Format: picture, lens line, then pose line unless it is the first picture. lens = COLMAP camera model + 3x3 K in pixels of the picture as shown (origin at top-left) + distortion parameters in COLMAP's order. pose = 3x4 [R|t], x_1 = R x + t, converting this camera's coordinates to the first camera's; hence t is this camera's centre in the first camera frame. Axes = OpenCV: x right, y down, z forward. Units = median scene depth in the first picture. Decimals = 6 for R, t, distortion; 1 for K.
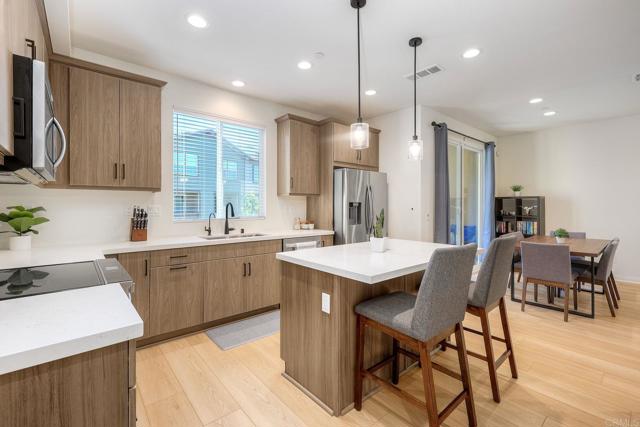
lens RADIAL K [[283.7, 0, 323.1], [0, 283.7, 210.1], [0, 0, 1]] dist [0.001447, -0.000717]
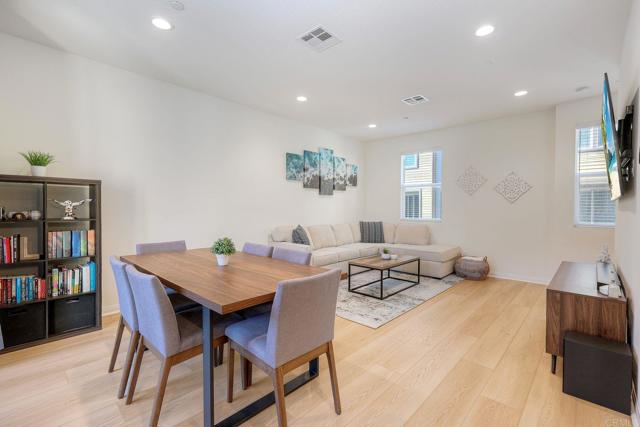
lens RADIAL K [[283.7, 0, 320.7], [0, 283.7, 212.0], [0, 0, 1]] dist [0.001447, -0.000717]
pose [[-0.108216, -0.022156, 0.993880, 0.295200], [0.010624, 0.999669, 0.023442, 0.001869], [-0.994071, 0.013096, -0.107945, 0.950905]]
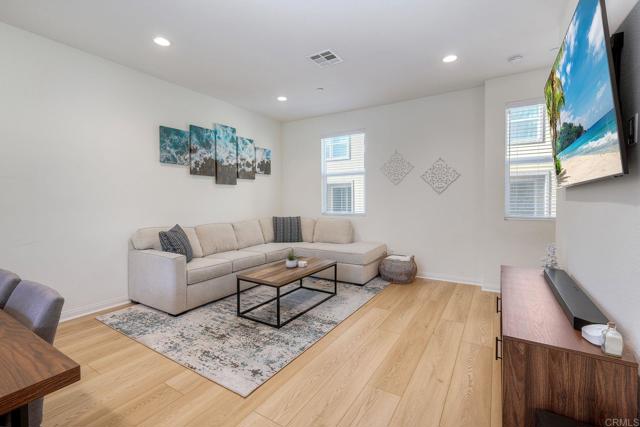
lens RADIAL K [[283.7, 0, 310.9], [0, 283.7, 204.8], [0, 0, 1]] dist [0.001447, -0.000717]
pose [[-0.280516, -0.020208, 0.959636, 0.566458], [0.017620, 0.999501, 0.026198, 0.007730], [-0.959687, 0.024257, -0.280021, 0.738745]]
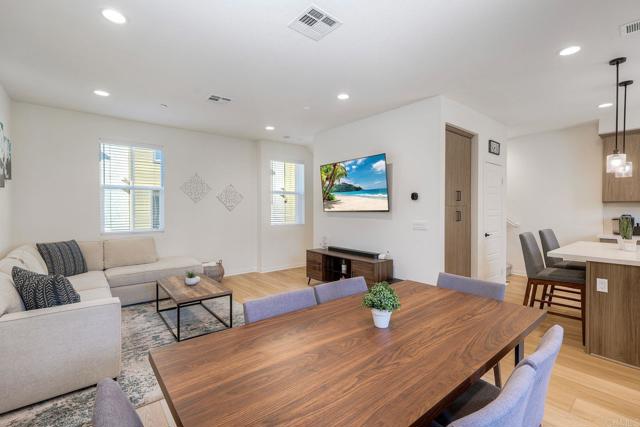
lens RADIAL K [[283.7, 0, 326.1], [0, 283.7, 210.0], [0, 0, 1]] dist [0.001447, -0.000717]
pose [[-0.999749, -0.004388, 0.021975, 0.988377], [-0.003998, 0.999834, 0.017752, -0.035040], [-0.022050, 0.017660, -0.999601, 1.482728]]
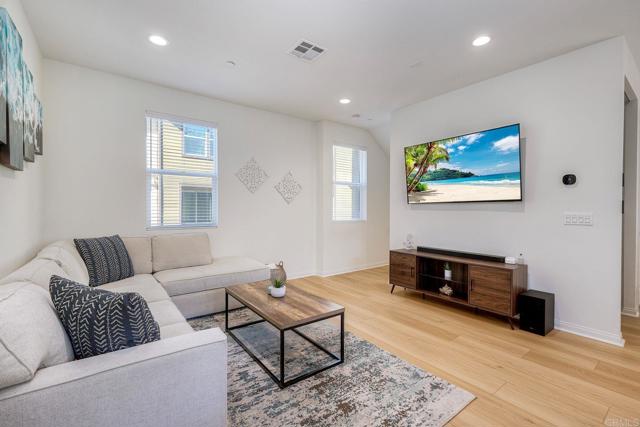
lens RADIAL K [[283.7, 0, 331.2], [0, 283.7, 210.1], [0, 0, 1]] dist [0.001447, -0.000717]
pose [[-0.998430, -0.010303, 0.055053, 1.292010], [-0.009271, 0.999777, 0.018967, 0.005656], [-0.055236, 0.018427, -0.998303, 1.235033]]
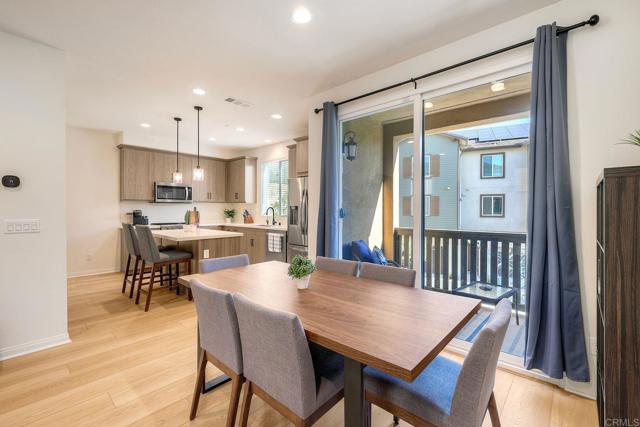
lens RADIAL K [[283.7, 0, 320.0], [0, 283.7, 209.2], [0, 0, 1]] dist [0.001447, -0.000717]
pose [[0.116405, -0.001781, -0.993200, 1.439165], [-0.013442, 0.999904, -0.003368, -0.010883], [0.993111, 0.013743, 0.116370, 1.063064]]
